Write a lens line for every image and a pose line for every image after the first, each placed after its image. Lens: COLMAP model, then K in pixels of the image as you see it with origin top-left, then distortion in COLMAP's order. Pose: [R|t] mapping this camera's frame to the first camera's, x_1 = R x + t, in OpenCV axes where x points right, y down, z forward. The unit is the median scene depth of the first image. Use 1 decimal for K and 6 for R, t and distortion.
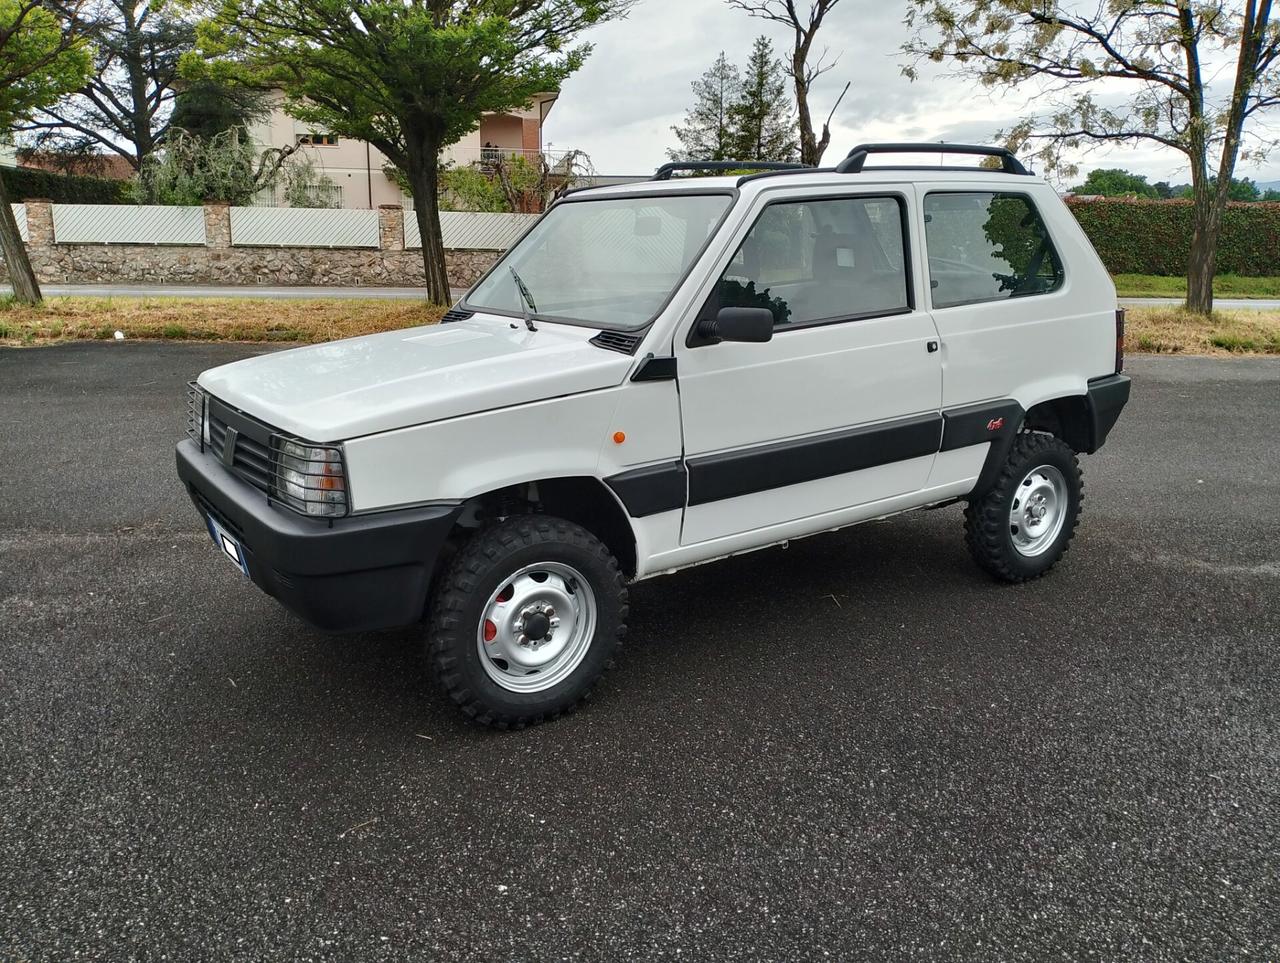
lens RADIAL K [[1018.0, 0, 643.0], [0, 1018.0, 479.9], [0, 0, 1]] dist [0.047173, -0.101051]
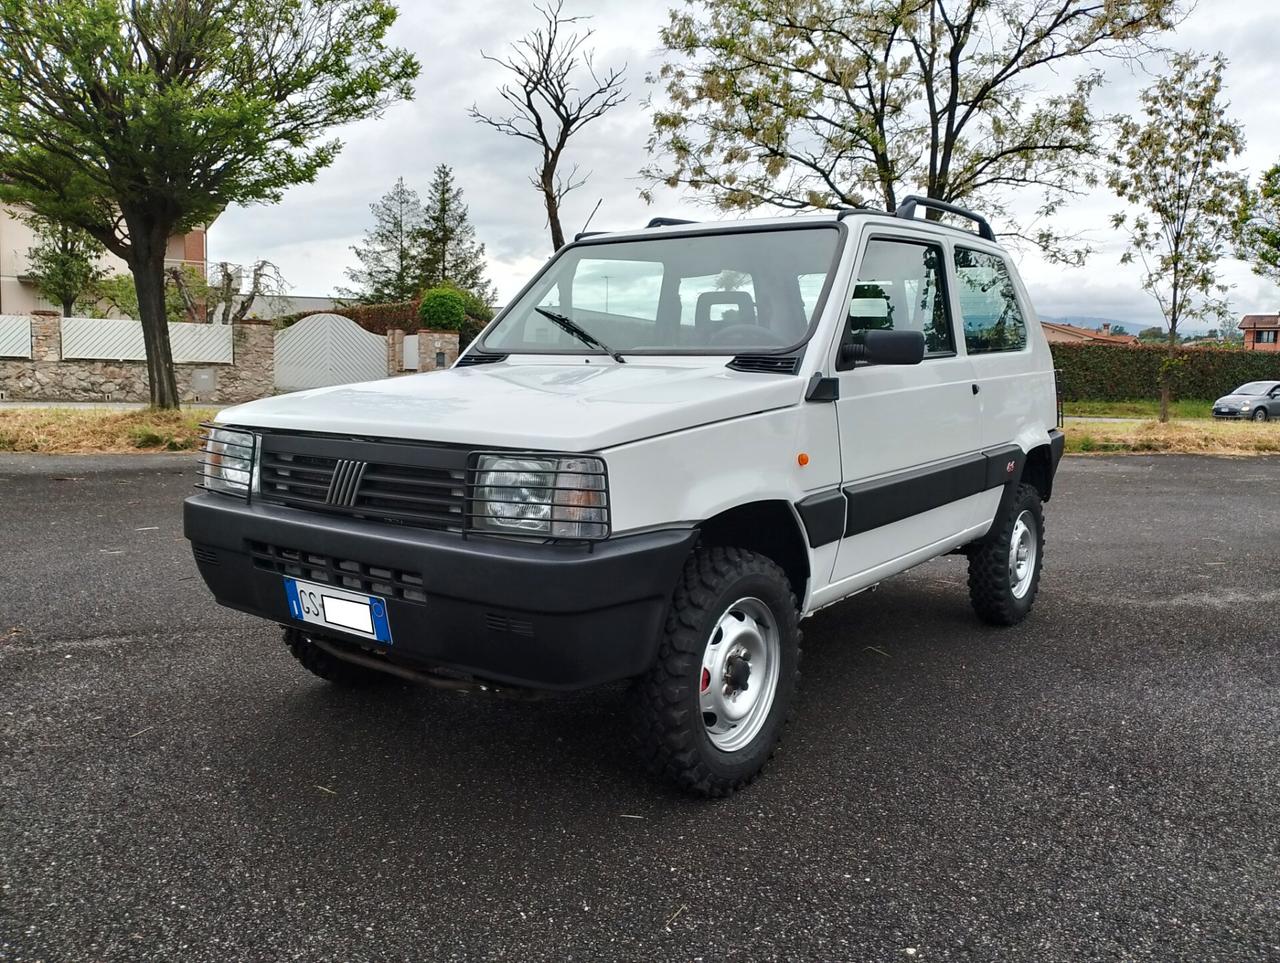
lens RADIAL K [[1029.2, 0, 643.9], [0, 1029.2, 478.3], [0, 0, 1]] dist [0.043852, -0.098296]
pose [[0.946929, -0.019667, 0.320840, -0.104631], [0.059356, 0.991660, -0.114395, 0.016667], [-0.315914, 0.127368, 0.940200, 0.037454]]
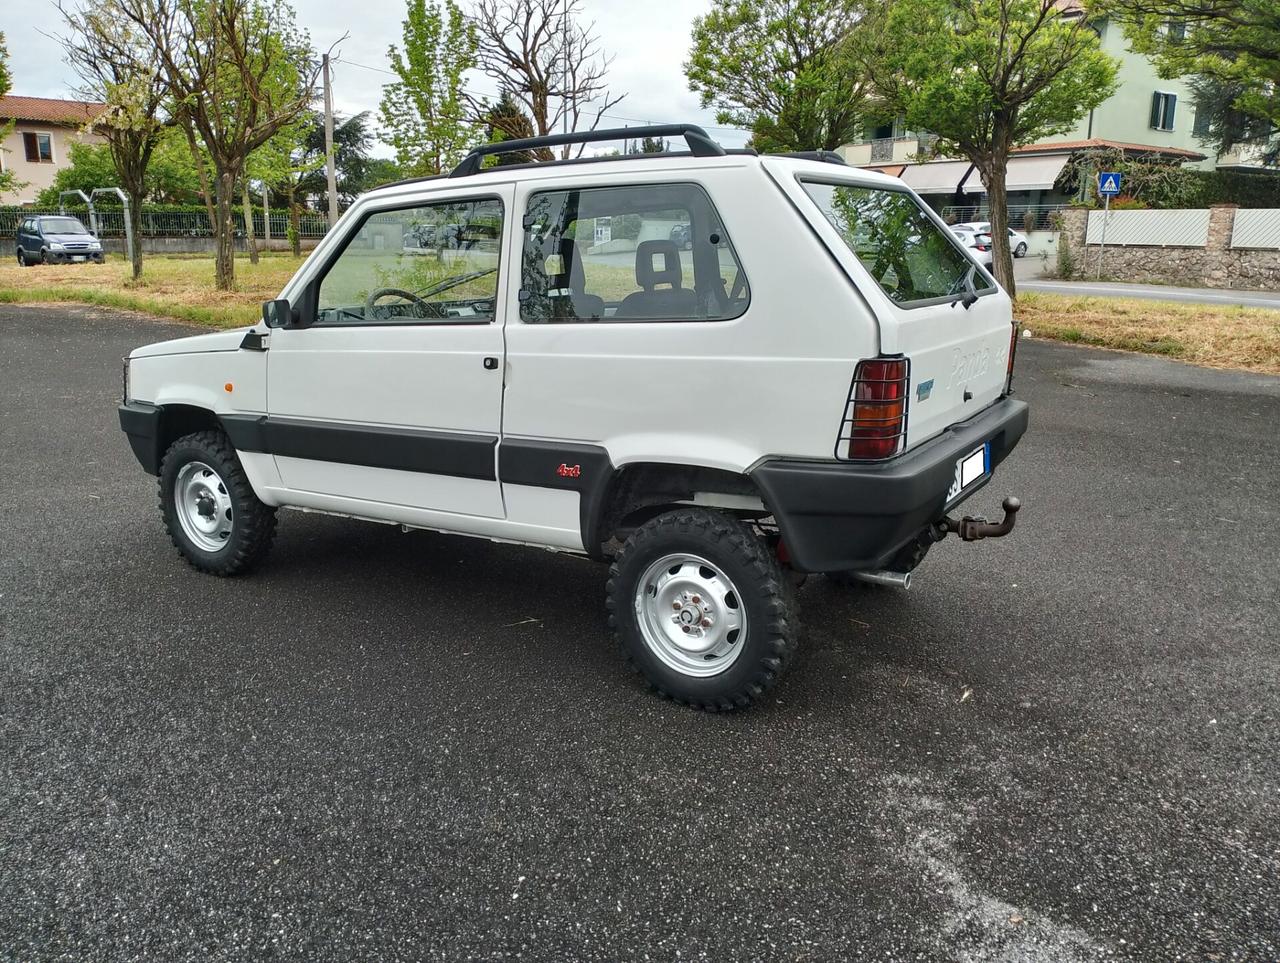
lens RADIAL K [[1018.0, 0, 643.0], [0, 1018.0, 479.9], [0, 0, 1]] dist [0.047173, -0.101051]
pose [[0.386362, 0.206233, -0.898995, 0.328928], [-0.210412, 0.968689, 0.131793, -0.049857], [0.898026, 0.138239, 0.417658, 0.212782]]
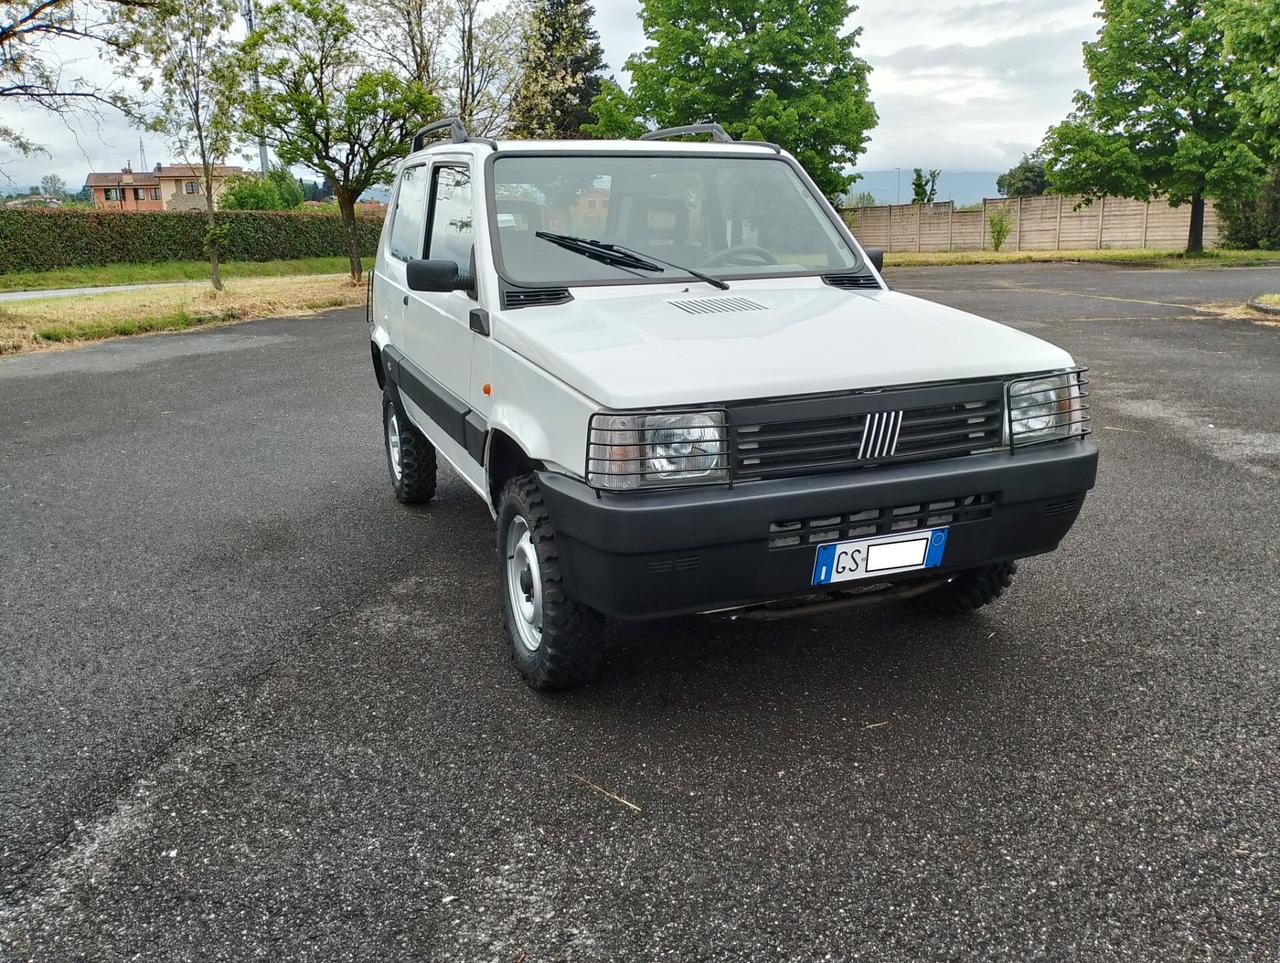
lens RADIAL K [[1032.3, 0, 648.5], [0, 1032.3, 479.2], [0, 0, 1]] dist [0.041346, -0.100795]
pose [[0.207825, -0.237715, 0.948842, -0.295802], [0.242944, 0.952170, 0.185337, -0.047557], [-0.947516, 0.191998, 0.255636, 0.230120]]
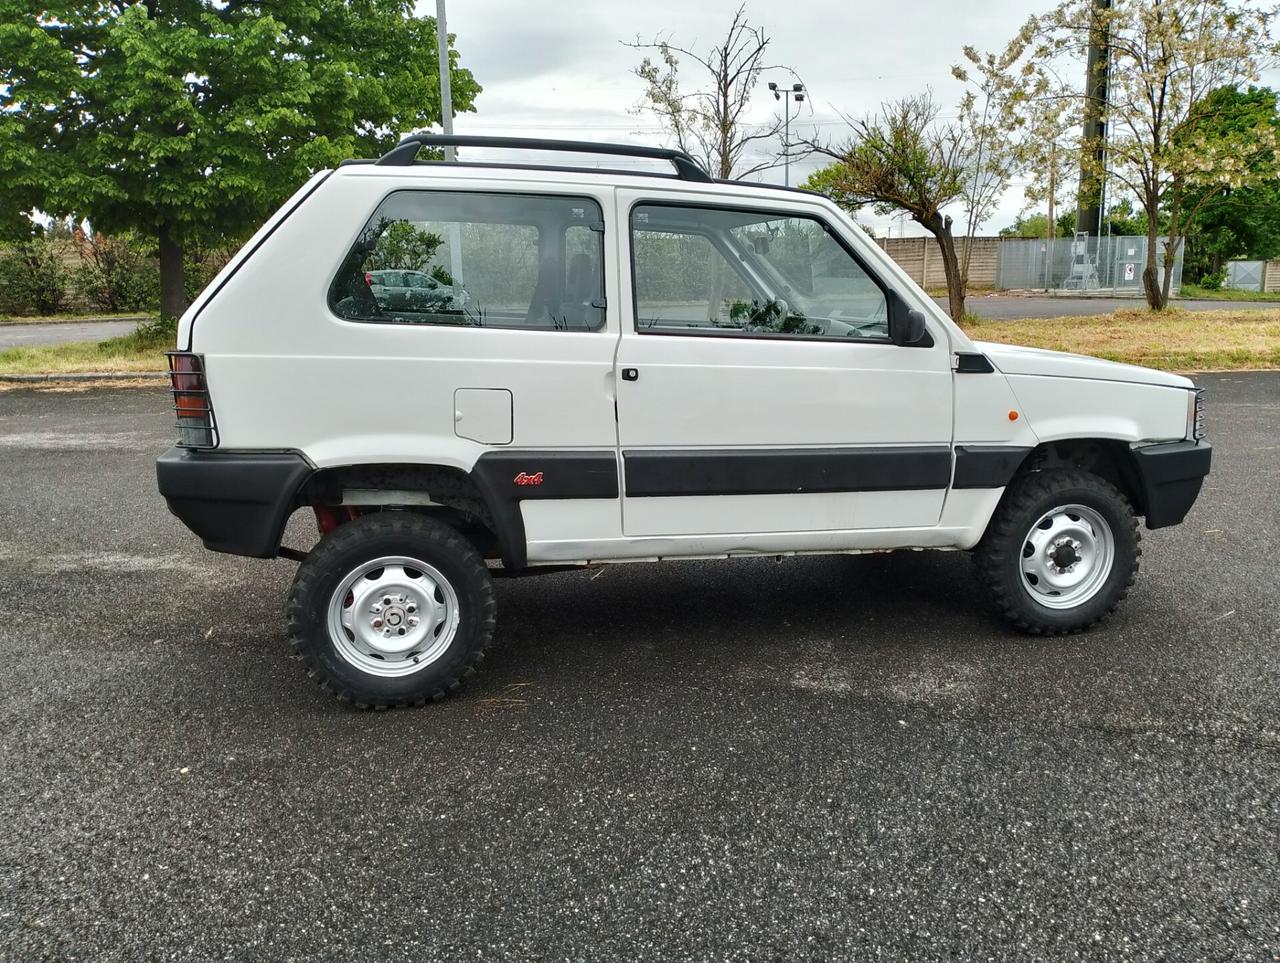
lens RADIAL K [[1029.2, 0, 643.9], [0, 1029.2, 478.3], [0, 0, 1]] dist [0.043852, -0.098296]
pose [[-0.941267, -0.060596, 0.332183, -0.071863], [0.081262, 0.914201, 0.397031, -0.135042], [-0.327740, 0.400706, -0.855582, 0.599028]]
